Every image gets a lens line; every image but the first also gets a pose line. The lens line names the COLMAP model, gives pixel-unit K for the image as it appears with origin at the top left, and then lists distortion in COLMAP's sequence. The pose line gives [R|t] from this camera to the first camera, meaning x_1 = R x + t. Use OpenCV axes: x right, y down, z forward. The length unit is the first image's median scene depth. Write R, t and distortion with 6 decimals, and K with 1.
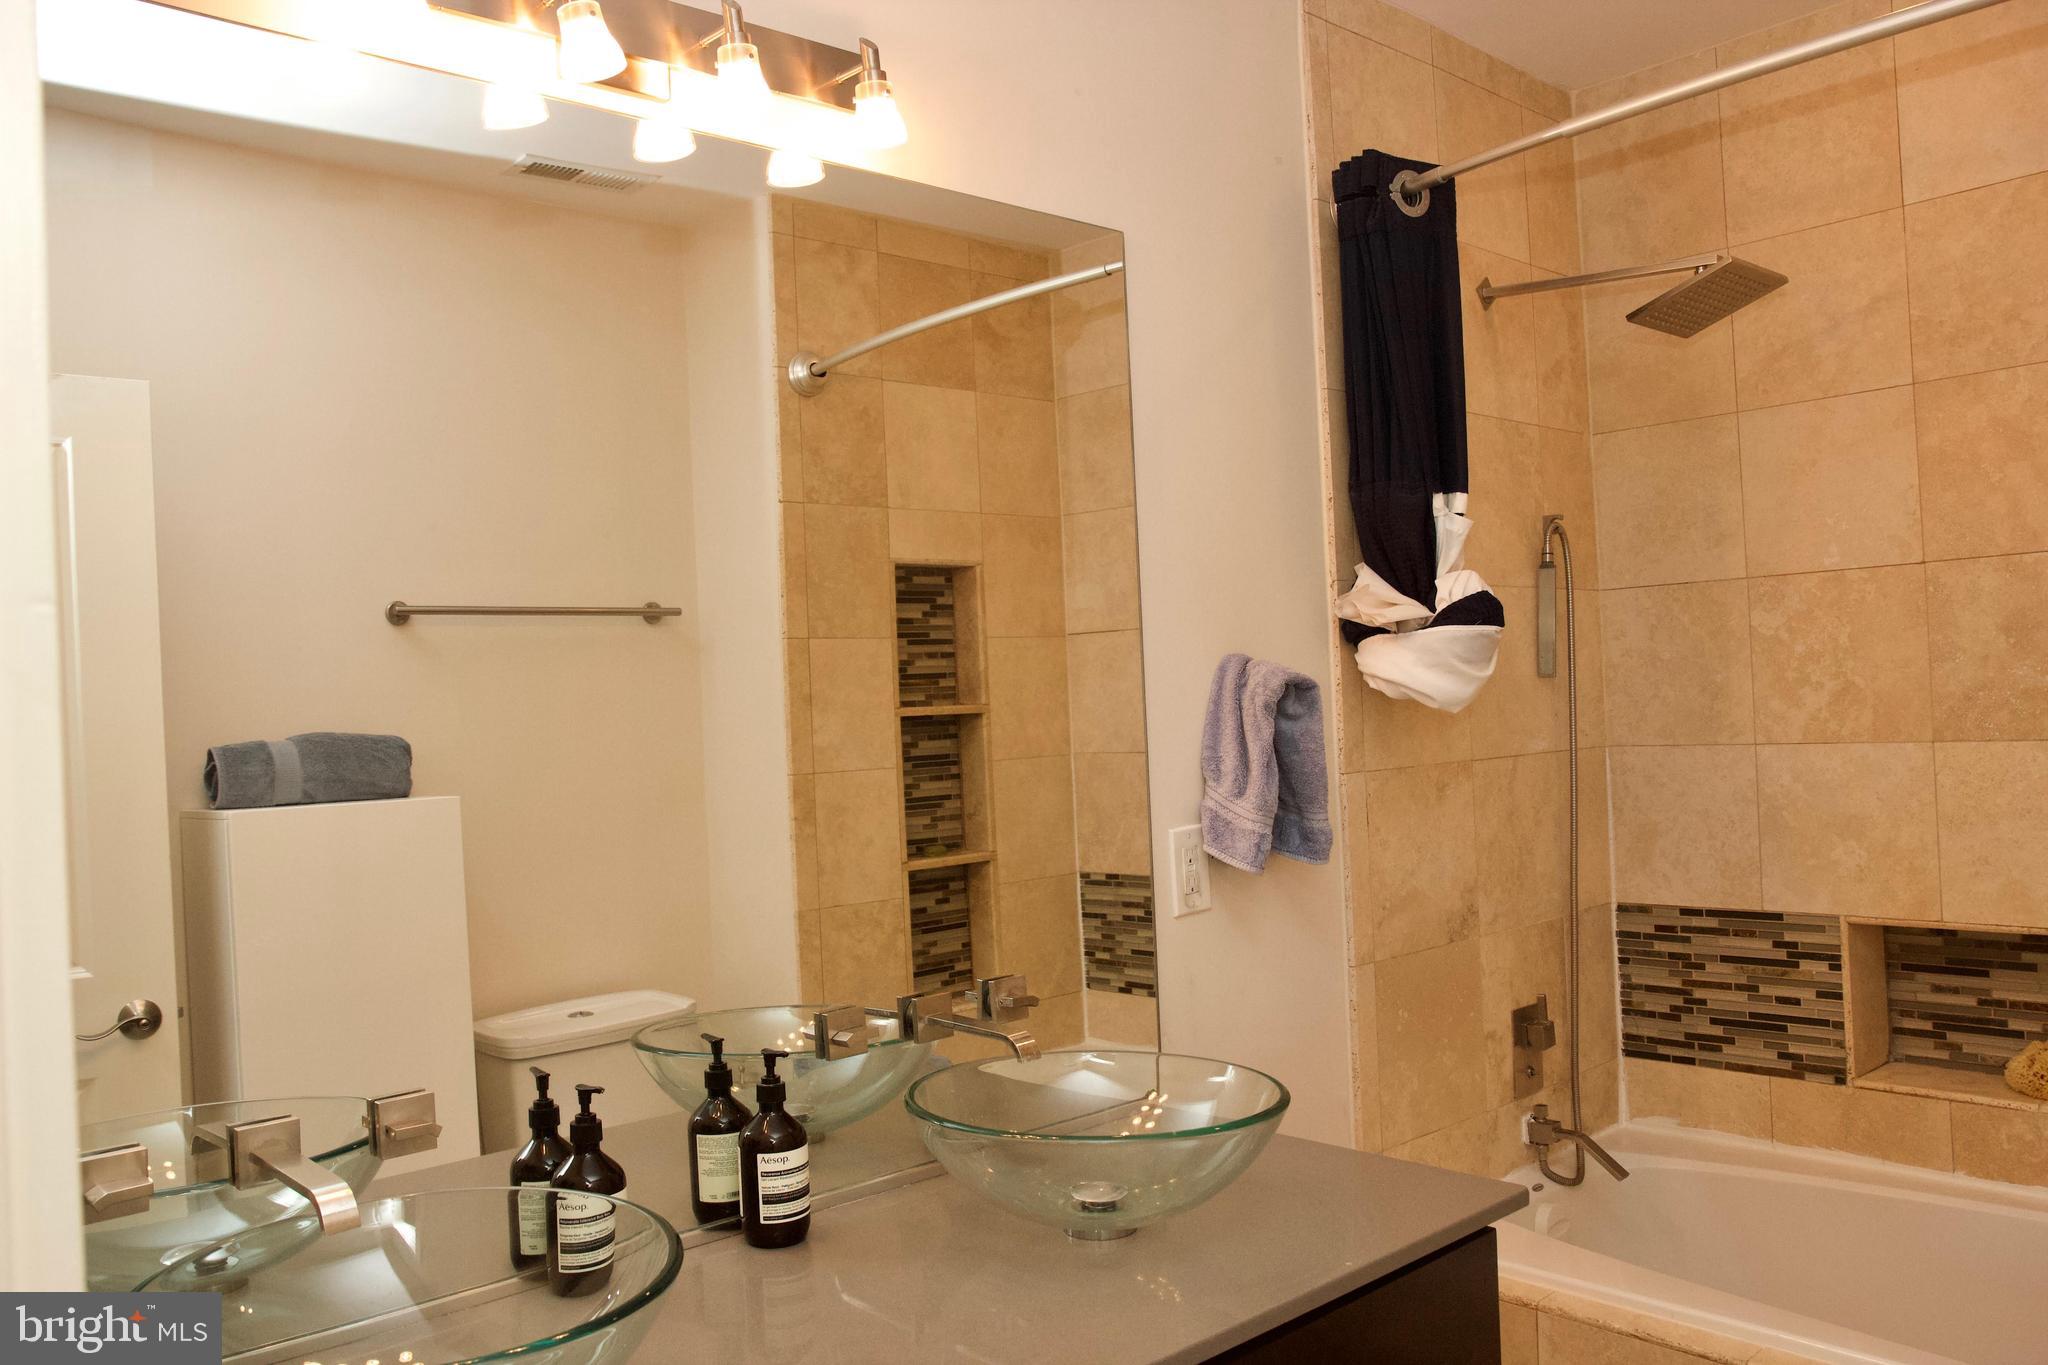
lens RADIAL K [[1589.7, 0, 1050.5], [0, 1589.7, 677.8], [0, 0, 1]] dist [-0.046580, 0.002533]
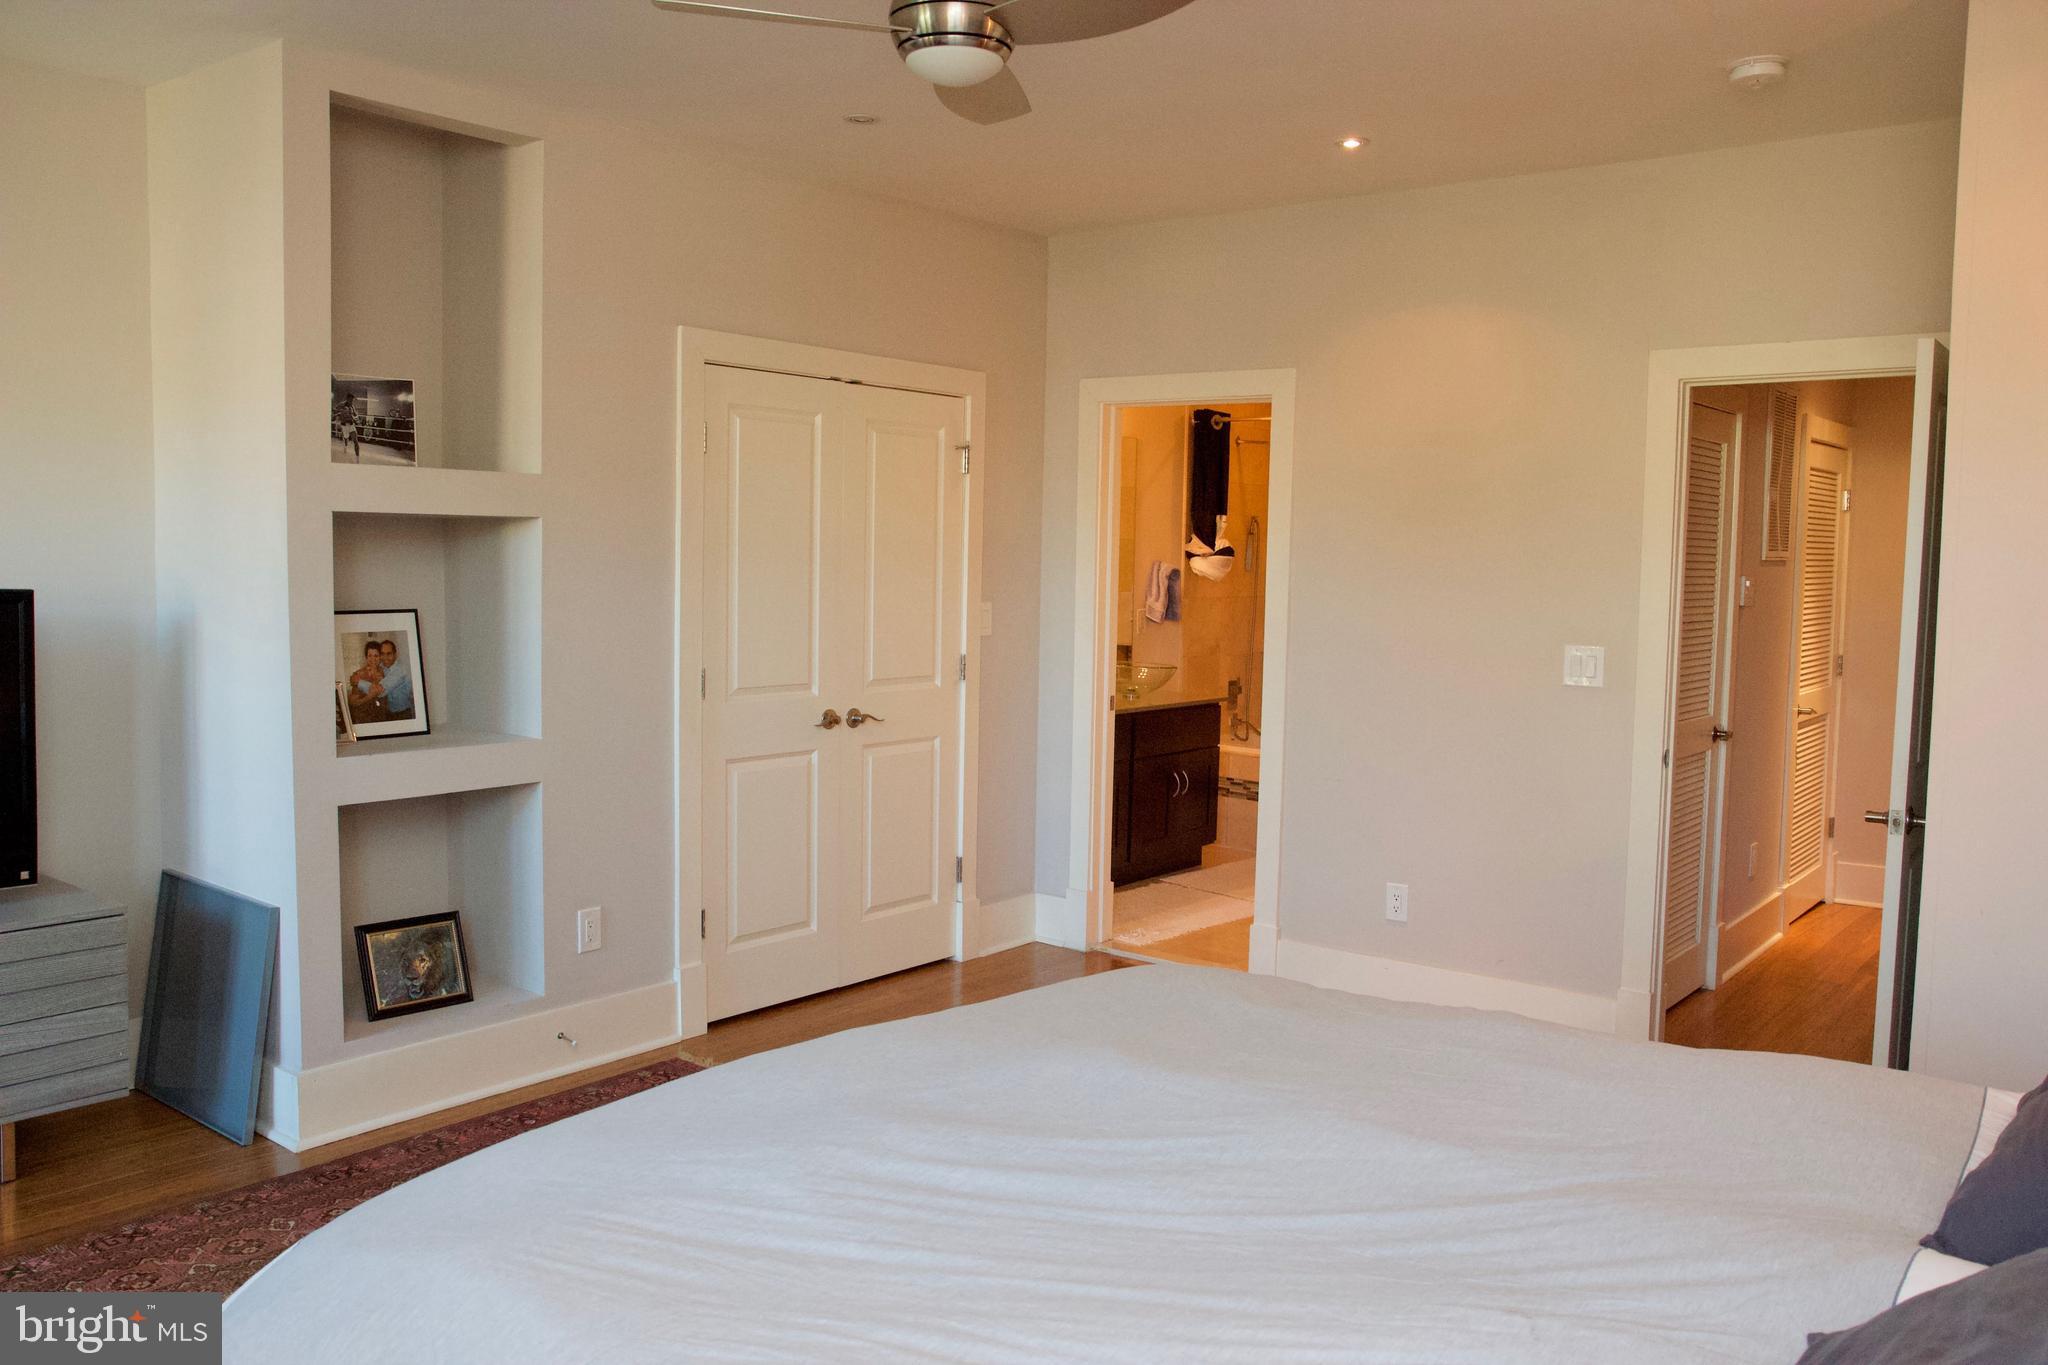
lens RADIAL K [[1589.7, 0, 1050.5], [0, 1589.7, 677.8], [0, 0, 1]] dist [-0.046580, 0.002533]
pose [[0.985997, 0.053031, 0.158104, -0.596796], [-0.065887, 0.994835, 0.077211, -0.011738], [-0.153193, -0.086547, 0.984399, -2.204120]]
